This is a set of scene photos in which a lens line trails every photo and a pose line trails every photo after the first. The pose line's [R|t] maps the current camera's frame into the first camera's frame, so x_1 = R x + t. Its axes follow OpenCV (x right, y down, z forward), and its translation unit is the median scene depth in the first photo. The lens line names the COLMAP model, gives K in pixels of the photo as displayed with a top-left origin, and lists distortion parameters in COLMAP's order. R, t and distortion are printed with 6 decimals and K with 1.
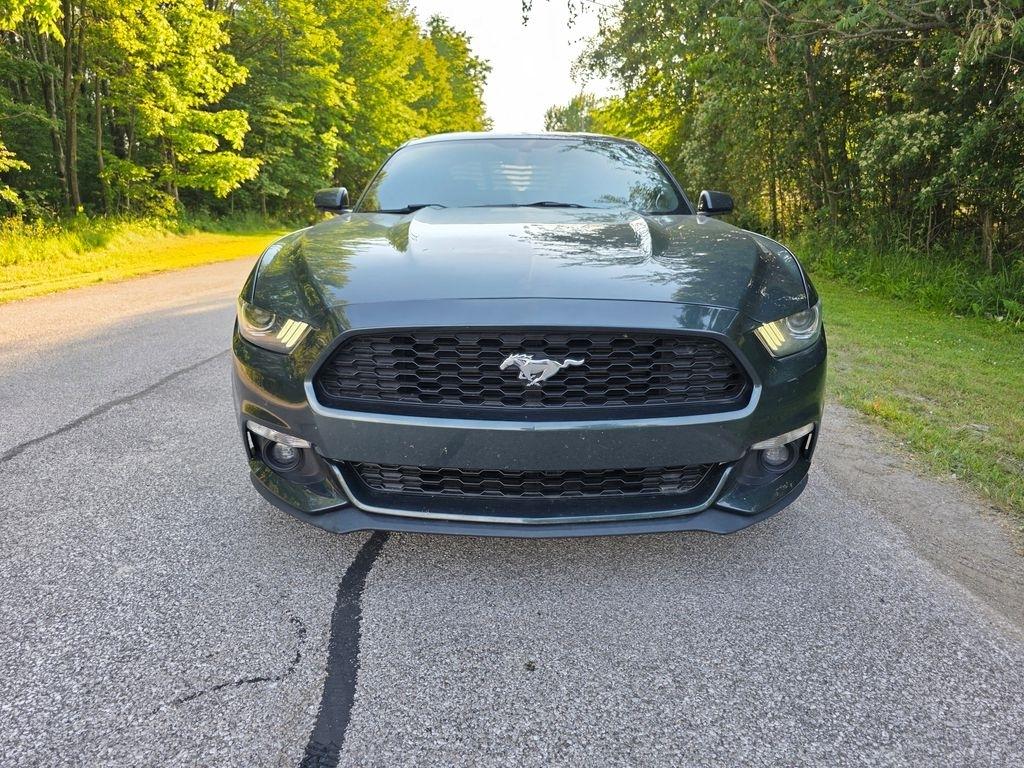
lens RADIAL K [[691.5, 0, 518.7], [0, 691.5, 392.7], [0, 0, 1]] dist [0.057446, -0.045952]
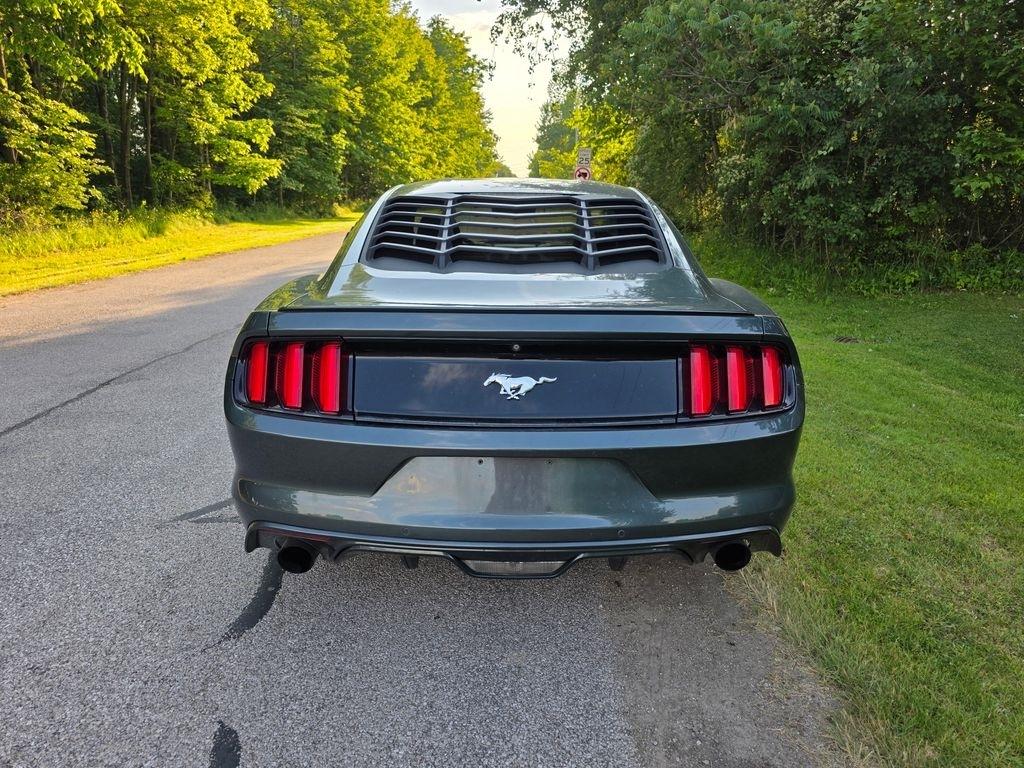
lens RADIAL K [[694.6, 0, 525.9], [0, 694.6, 384.9], [0, 0, 1]] dist [0.055414, -0.043927]
pose [[0.999878, 0.010278, 0.011766, 0.026427], [-0.010319, 0.999941, 0.003435, 0.031834], [-0.011730, -0.003556, 0.999925, -0.164356]]
